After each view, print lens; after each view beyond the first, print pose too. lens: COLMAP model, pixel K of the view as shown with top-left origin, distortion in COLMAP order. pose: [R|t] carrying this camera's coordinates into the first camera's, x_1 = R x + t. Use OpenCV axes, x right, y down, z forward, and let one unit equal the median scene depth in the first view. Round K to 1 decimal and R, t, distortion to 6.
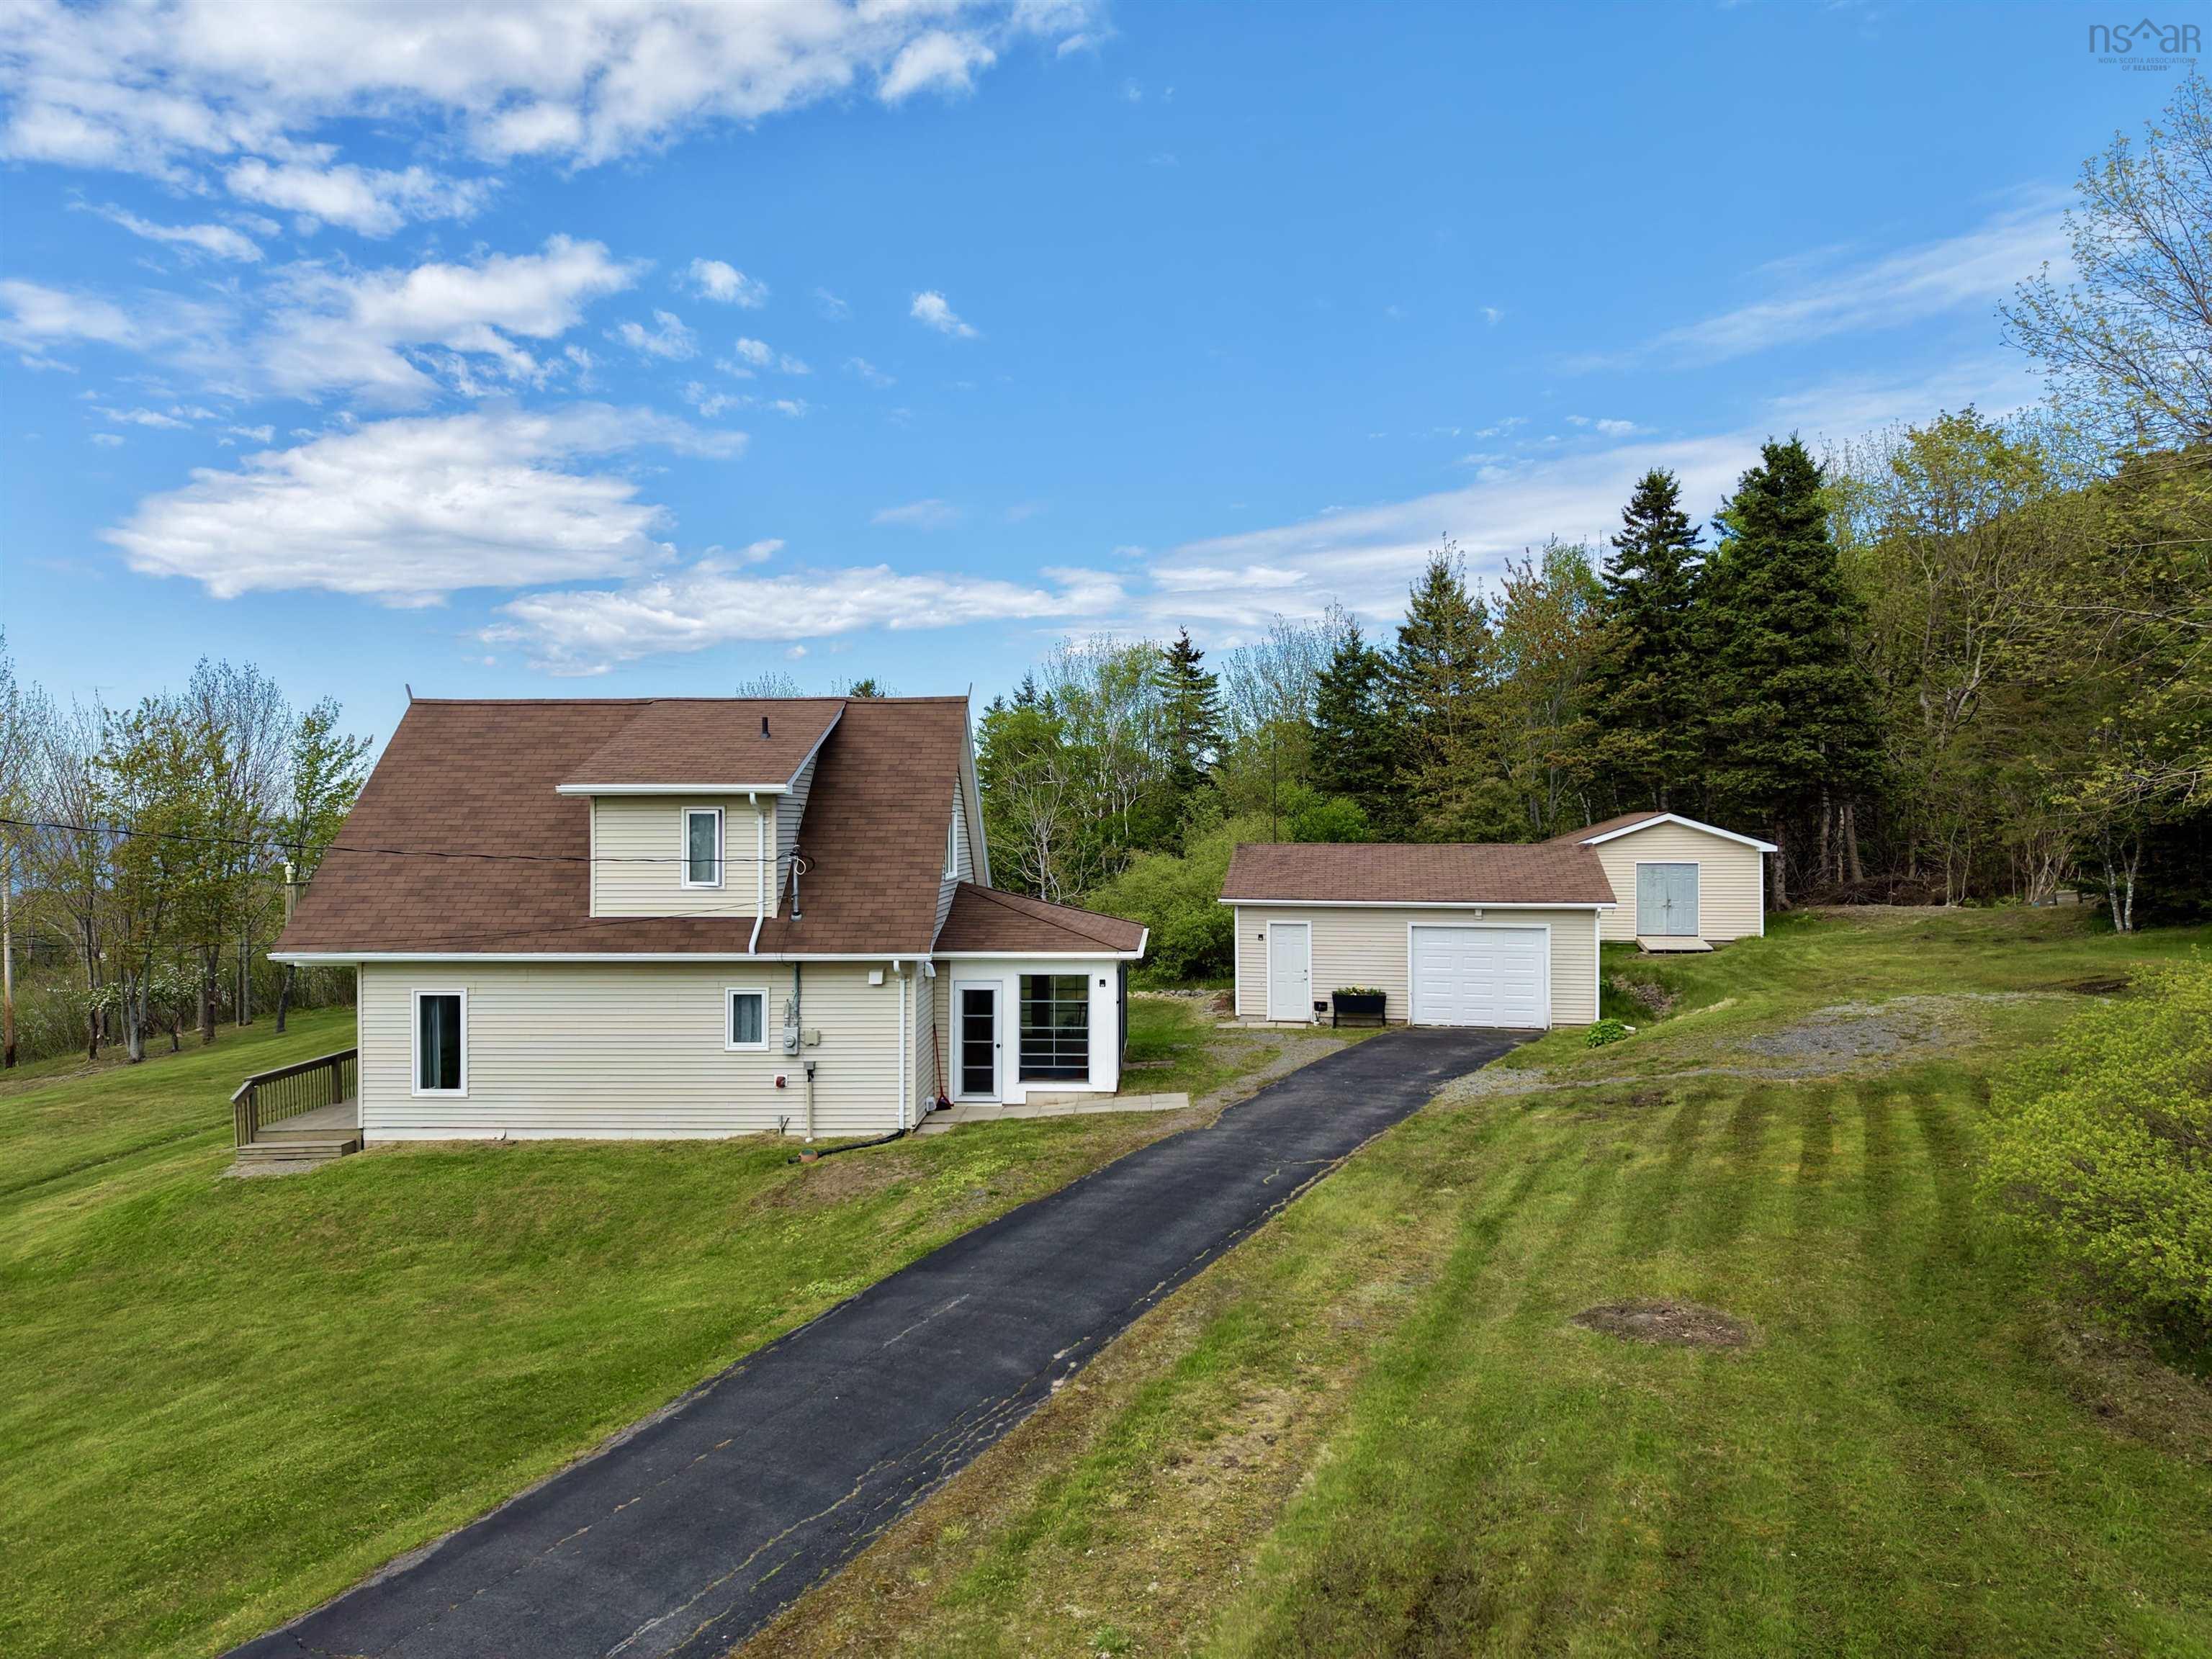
lens RADIAL K [[1393.7, 0, 1106.0], [0, 1393.7, 829.5], [0, 0, 1]] dist [-0.003846, -0.002817]
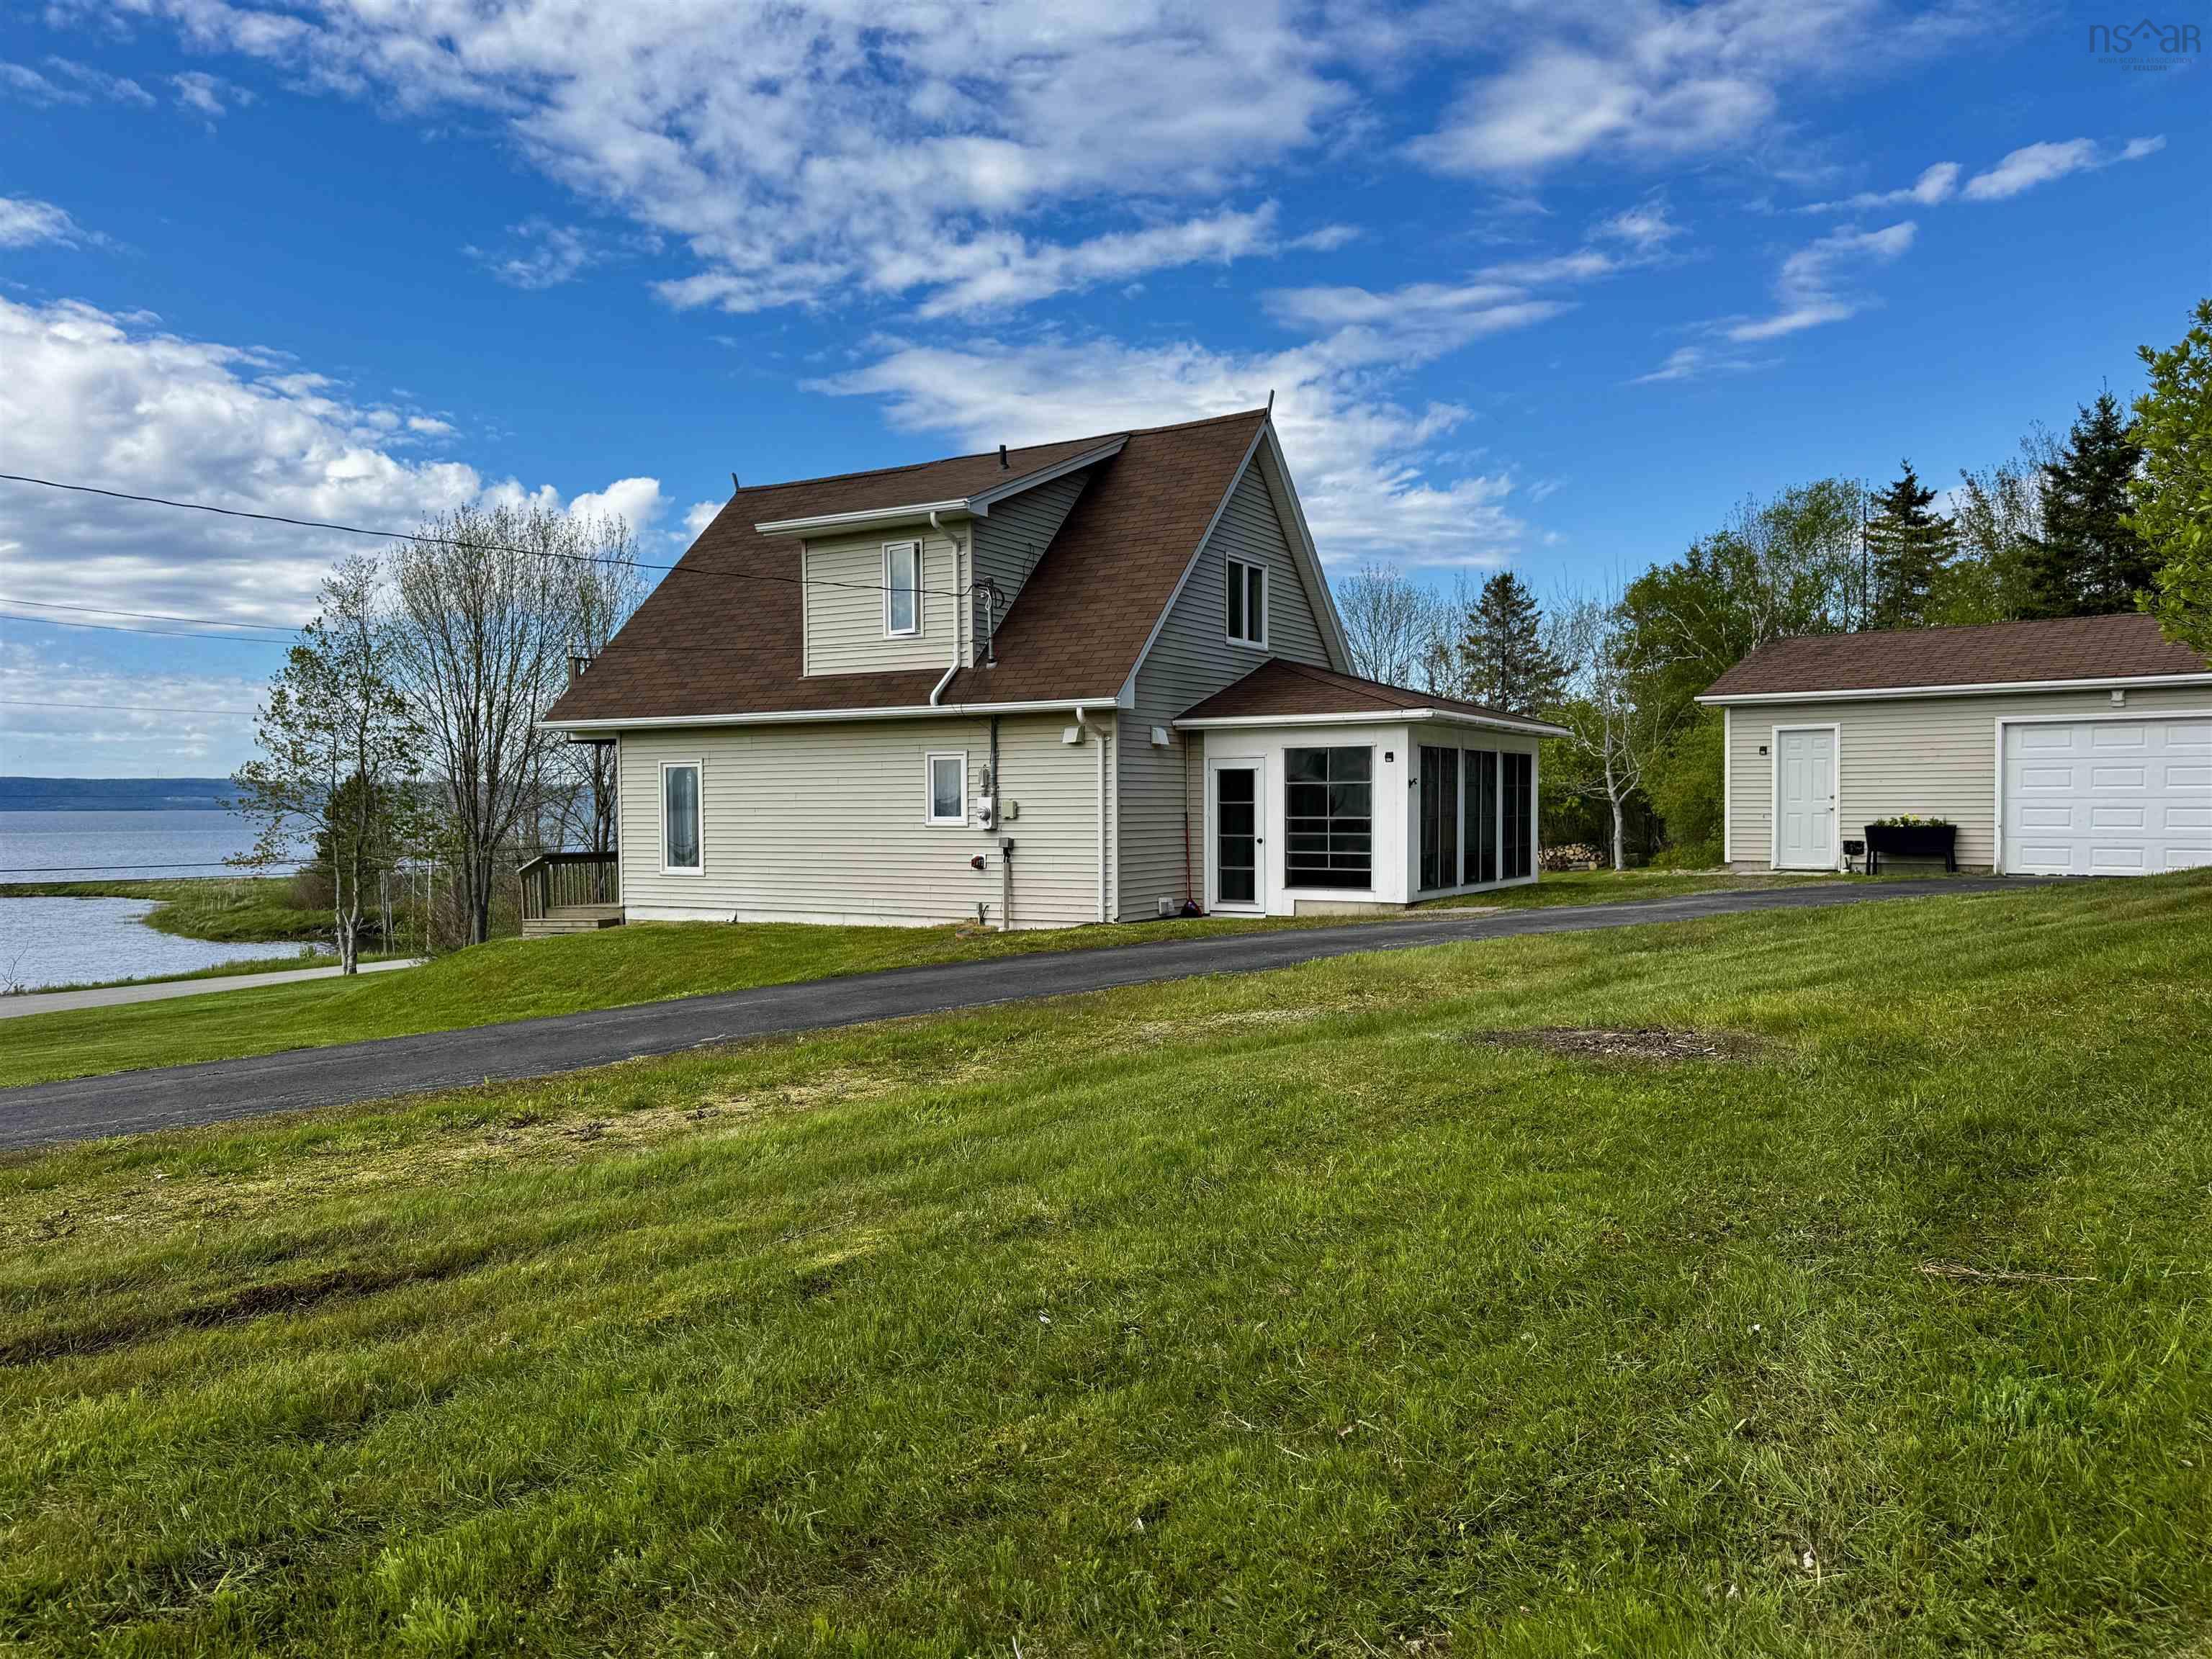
lens RADIAL K [[1460.1, 0, 1106.0], [0, 1460.1, 829.5], [0, 0, 1]] dist [0.194026, -0.302432]
pose [[0.875745, 0.008924, -0.482692, 0.243396], [0.000583, 0.999809, 0.019542, 0.133318], [0.482774, -0.017395, 0.875572, 0.241637]]
